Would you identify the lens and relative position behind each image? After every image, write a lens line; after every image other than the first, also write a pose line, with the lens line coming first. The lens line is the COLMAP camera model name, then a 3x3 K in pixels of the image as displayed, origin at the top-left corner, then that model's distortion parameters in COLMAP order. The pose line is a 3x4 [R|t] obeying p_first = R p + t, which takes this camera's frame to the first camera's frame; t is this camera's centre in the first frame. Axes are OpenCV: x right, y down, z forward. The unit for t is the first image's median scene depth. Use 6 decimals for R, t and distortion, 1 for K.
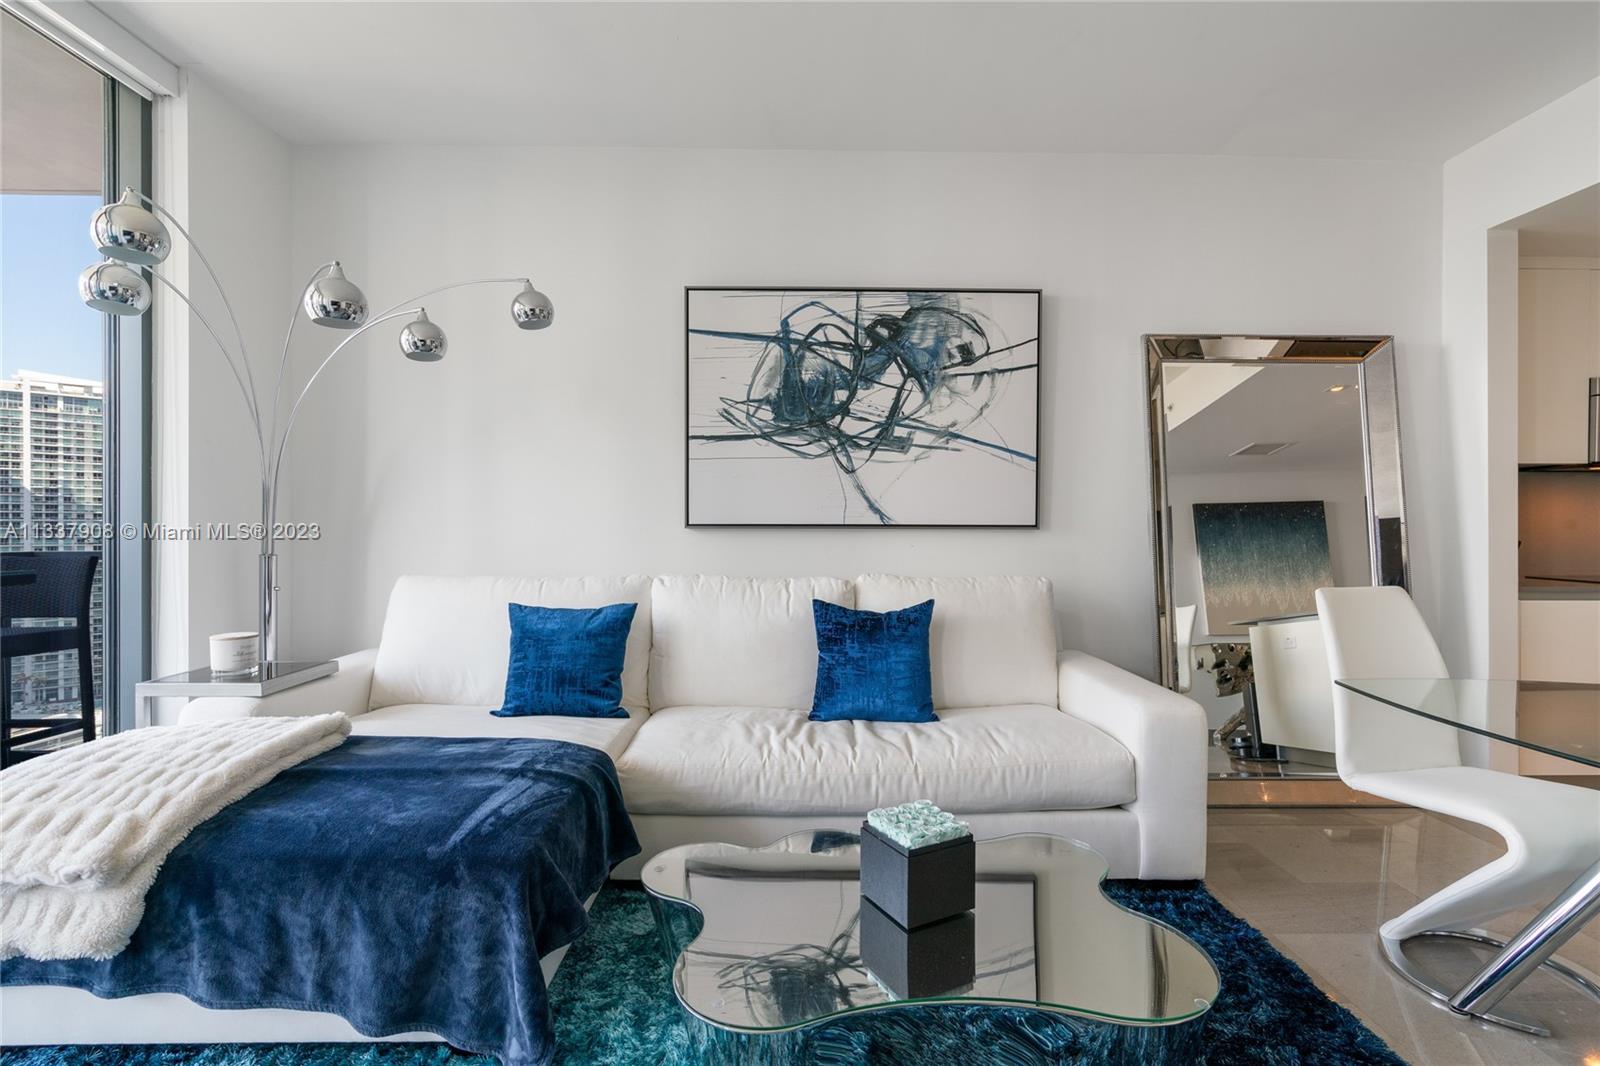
lens RADIAL K [[726.0, 0, 800.4], [0, 726.0, 539.8], [0, 0, 1]] dist [-0.006752, 0.004328]
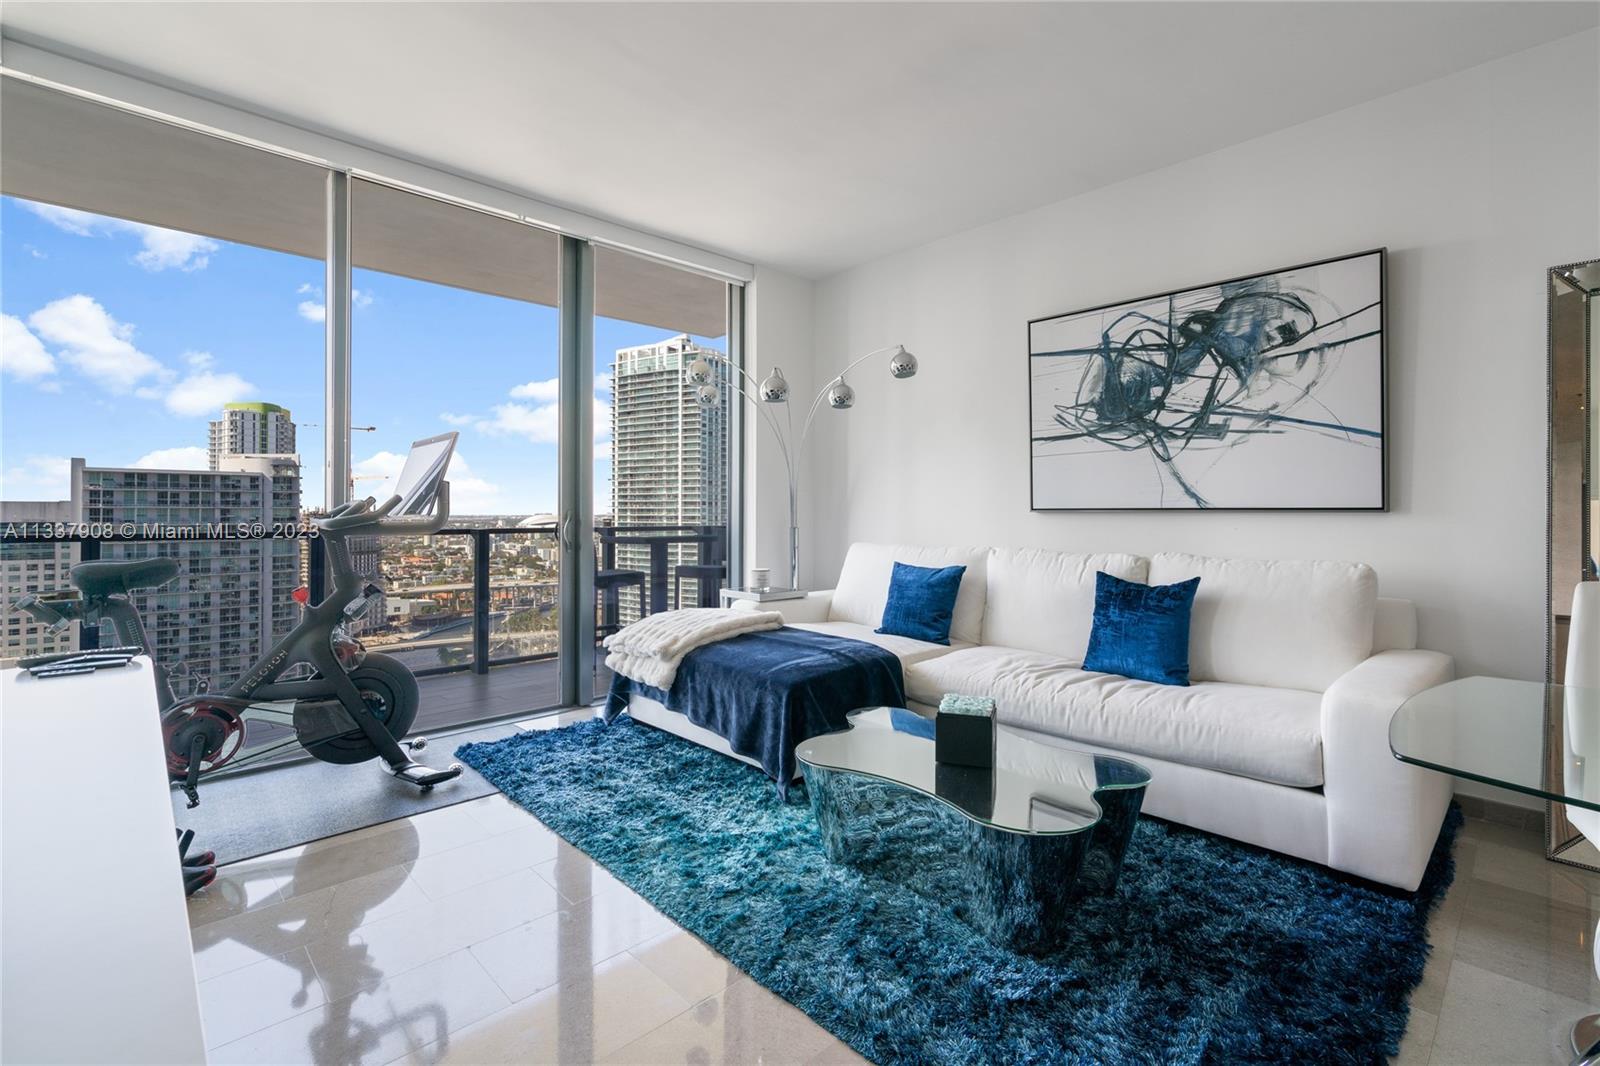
lens RADIAL K [[726.0, 0, 809.0], [0, 726.0, 508.5], [0, 0, 1]] dist [-0.006752, 0.004328]
pose [[0.689704, -0.005226, -0.724073, 0.524667], [-0.013345, 0.999712, -0.019927, 0.008860], [0.723969, 0.023407, 0.689435, -0.150260]]
